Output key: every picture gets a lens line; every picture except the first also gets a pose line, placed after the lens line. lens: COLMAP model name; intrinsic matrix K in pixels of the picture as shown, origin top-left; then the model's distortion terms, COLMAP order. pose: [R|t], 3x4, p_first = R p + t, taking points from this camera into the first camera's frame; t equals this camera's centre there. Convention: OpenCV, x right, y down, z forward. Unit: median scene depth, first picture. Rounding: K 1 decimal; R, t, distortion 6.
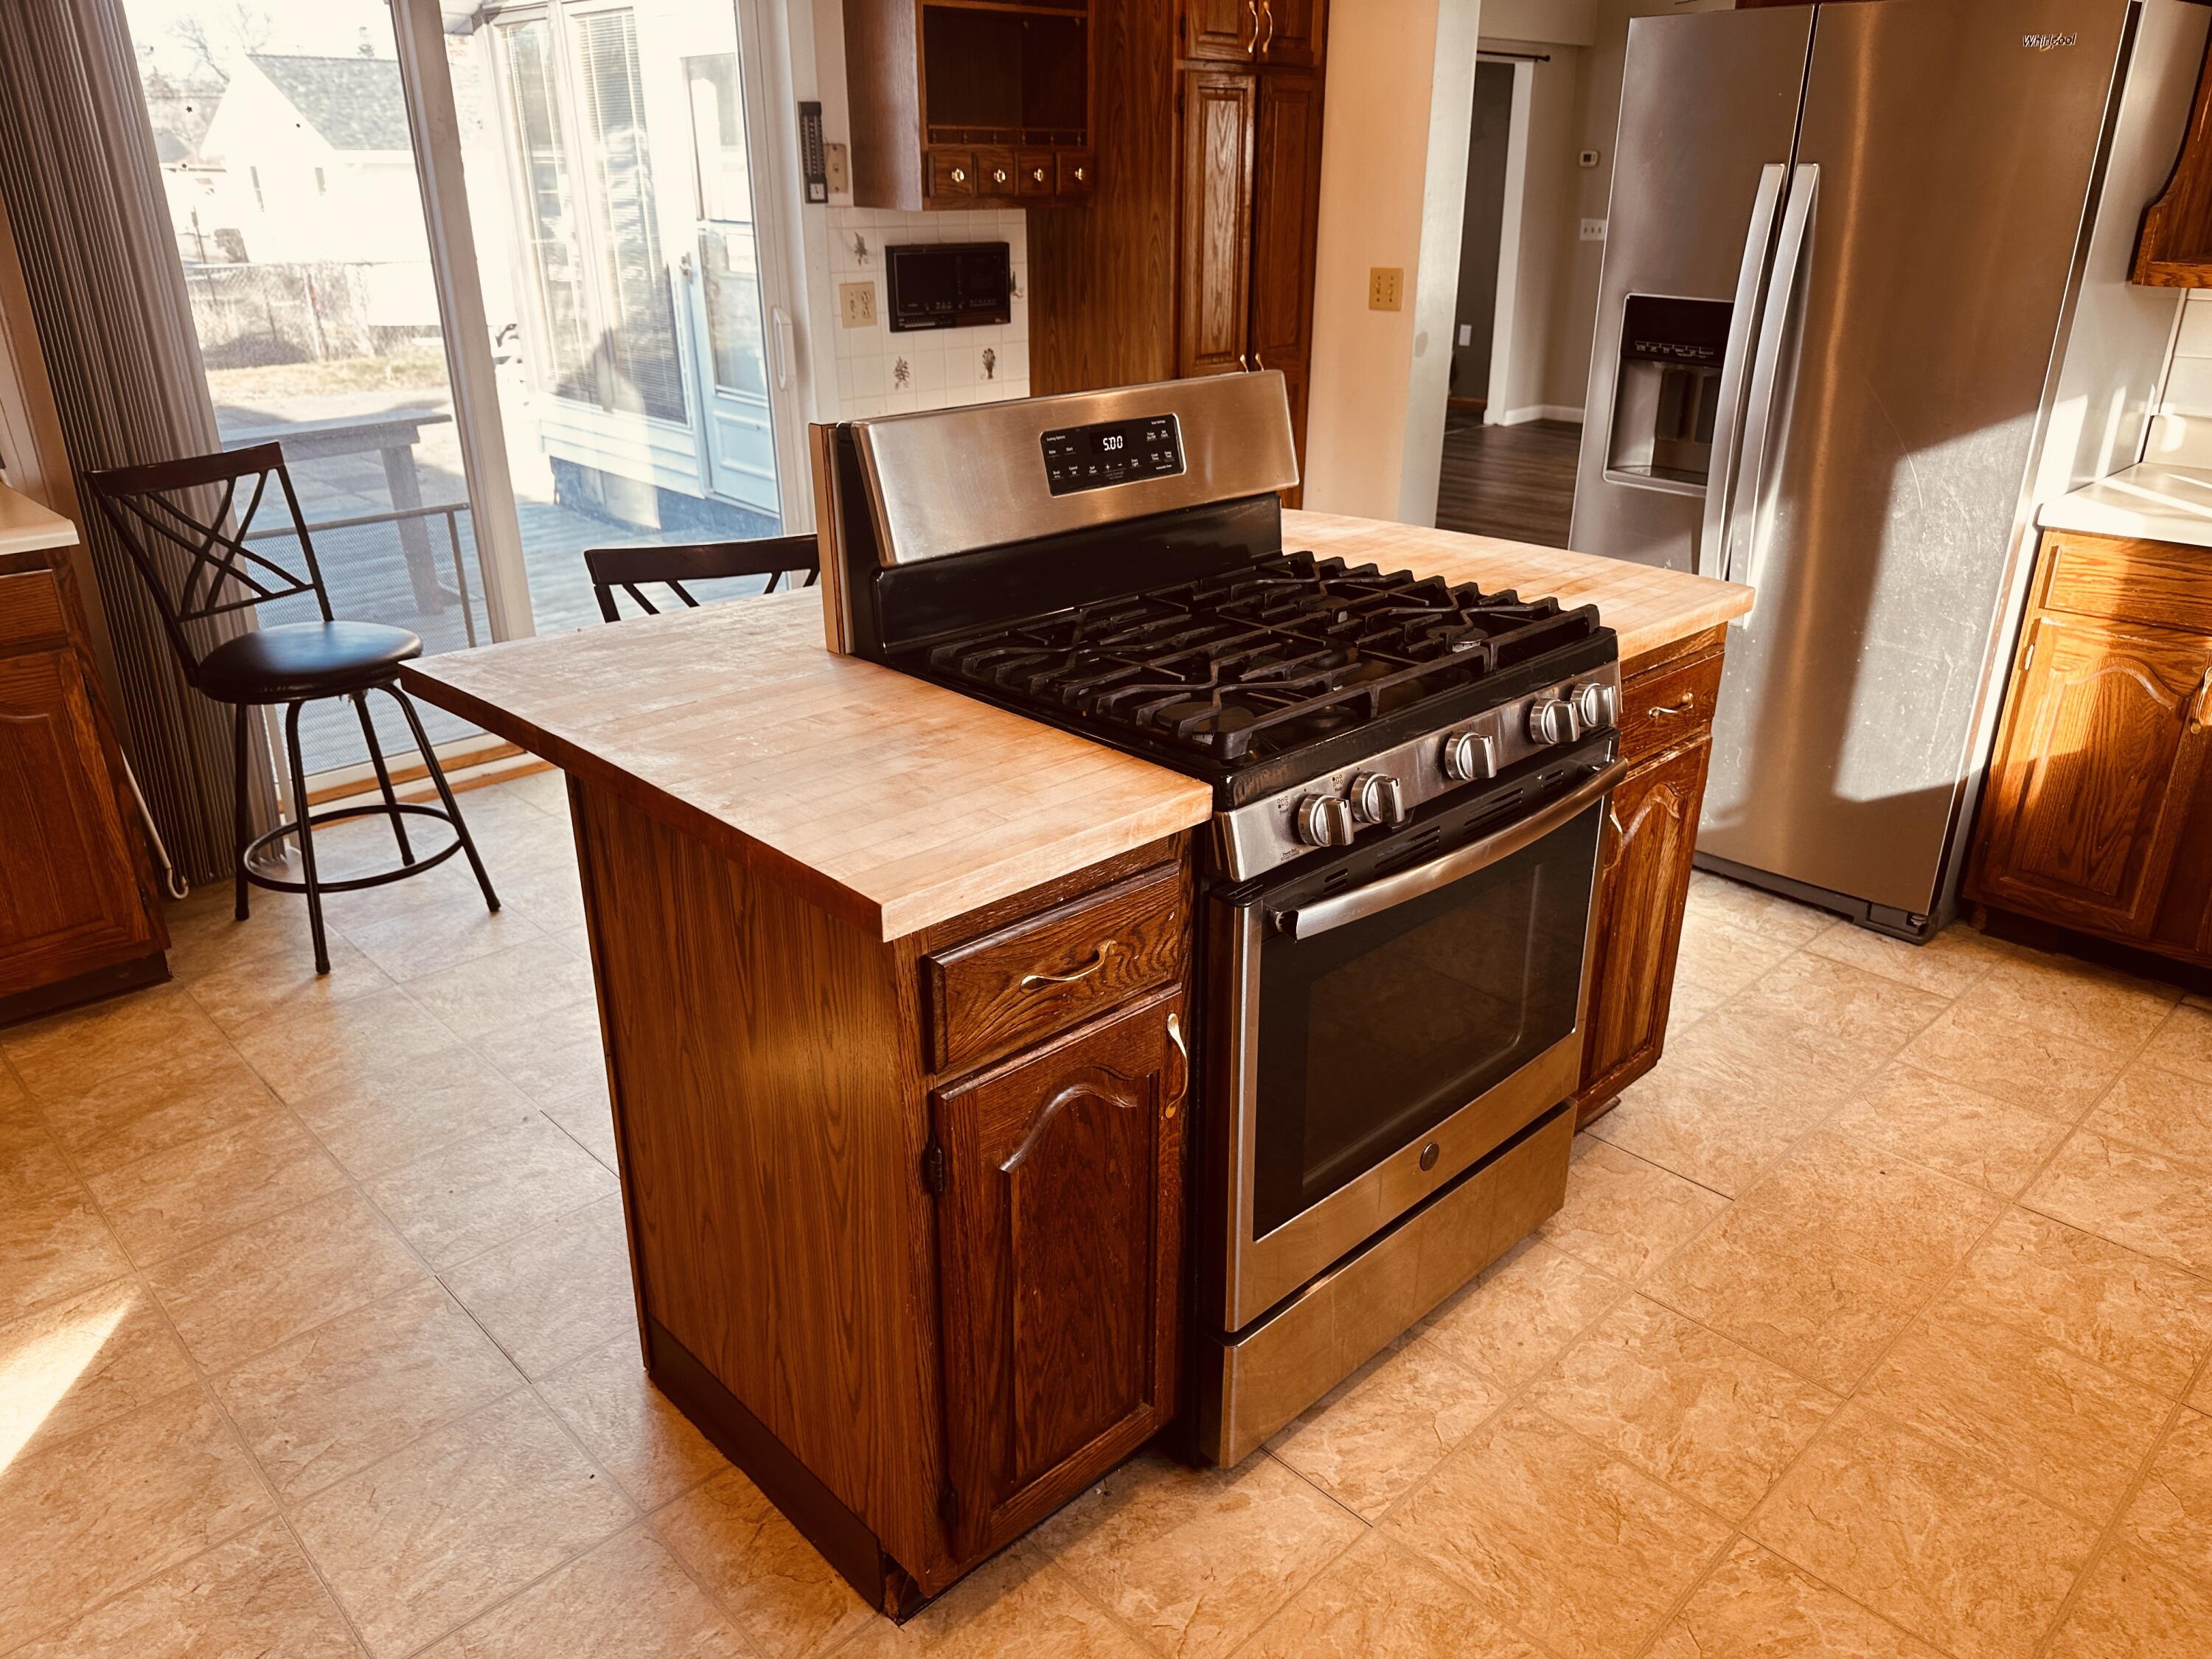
lens RADIAL K [[1543.3, 0, 1124.6], [0, 1543.3, 811.1], [0, 0, 1]] dist [0.060499, -0.065469]
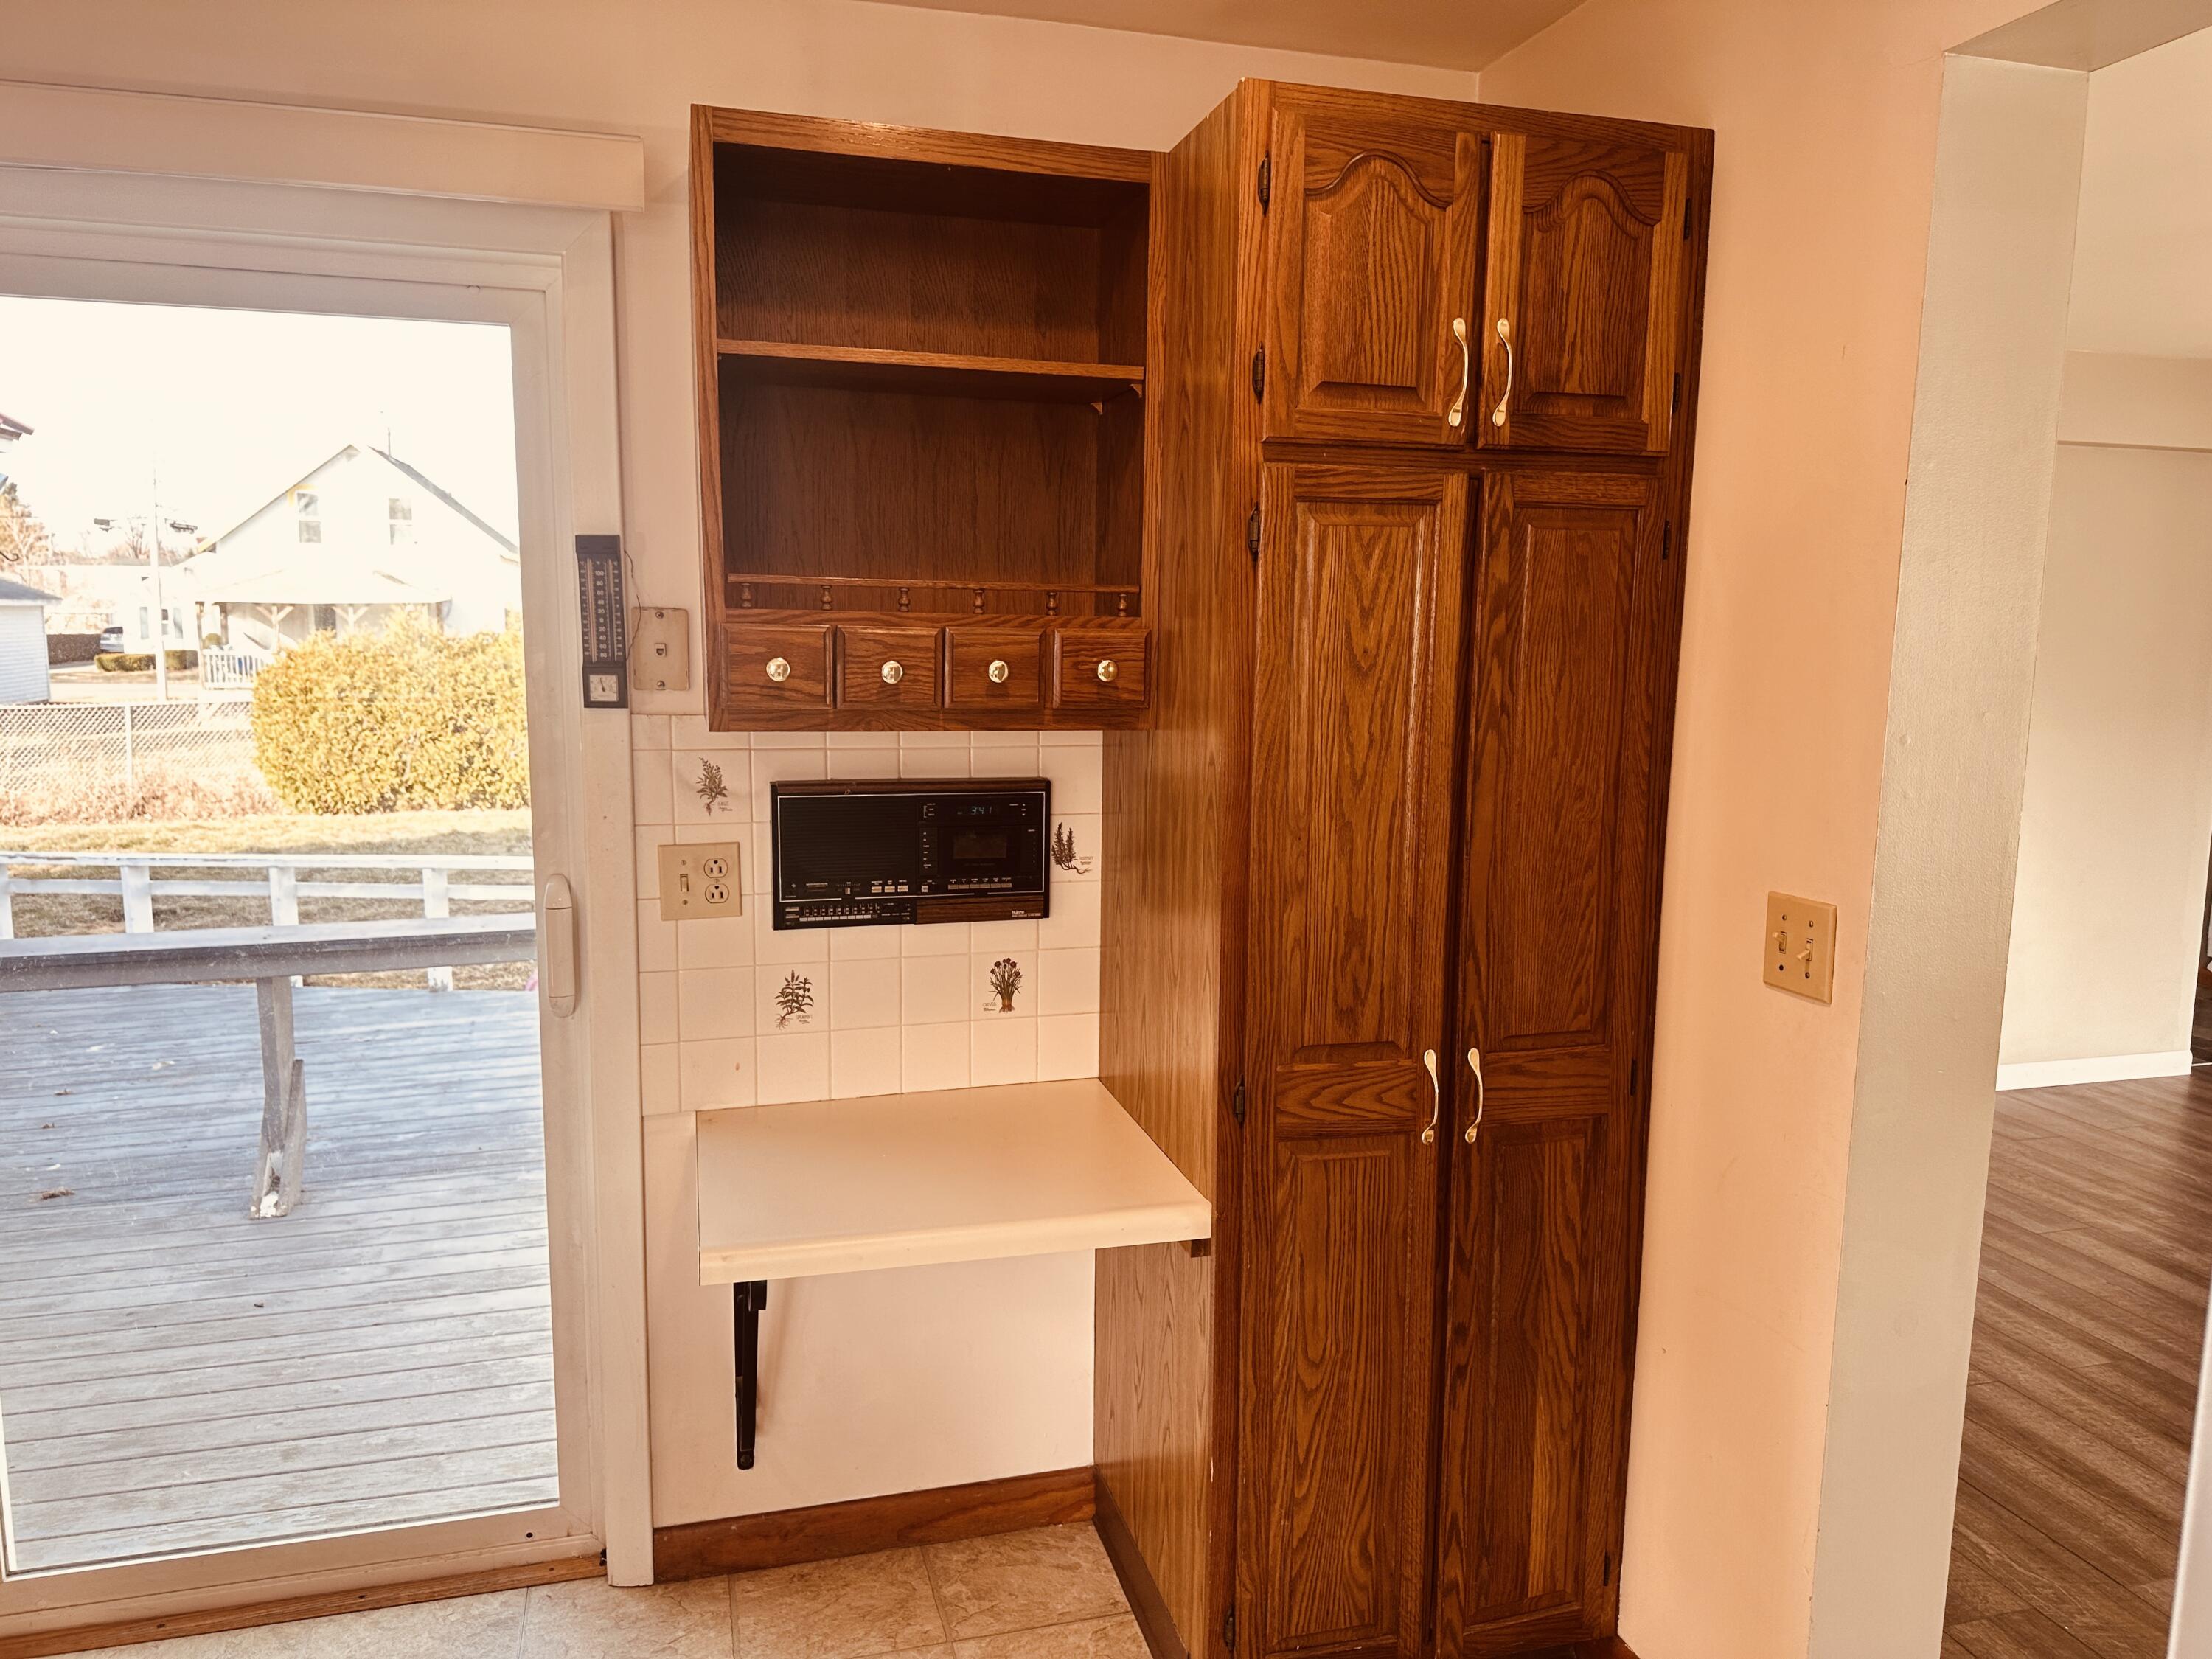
lens RADIAL K [[1543.3, 0, 1103.2], [0, 1543.3, 850.2], [0, 0, 1]] dist [0.060499, -0.065469]
pose [[0.886385, 0.079370, -0.456094, 0.197714], [-0.187436, 0.962361, -0.196798, -0.254952], [0.423307, 0.259927, 0.867899, 0.585079]]
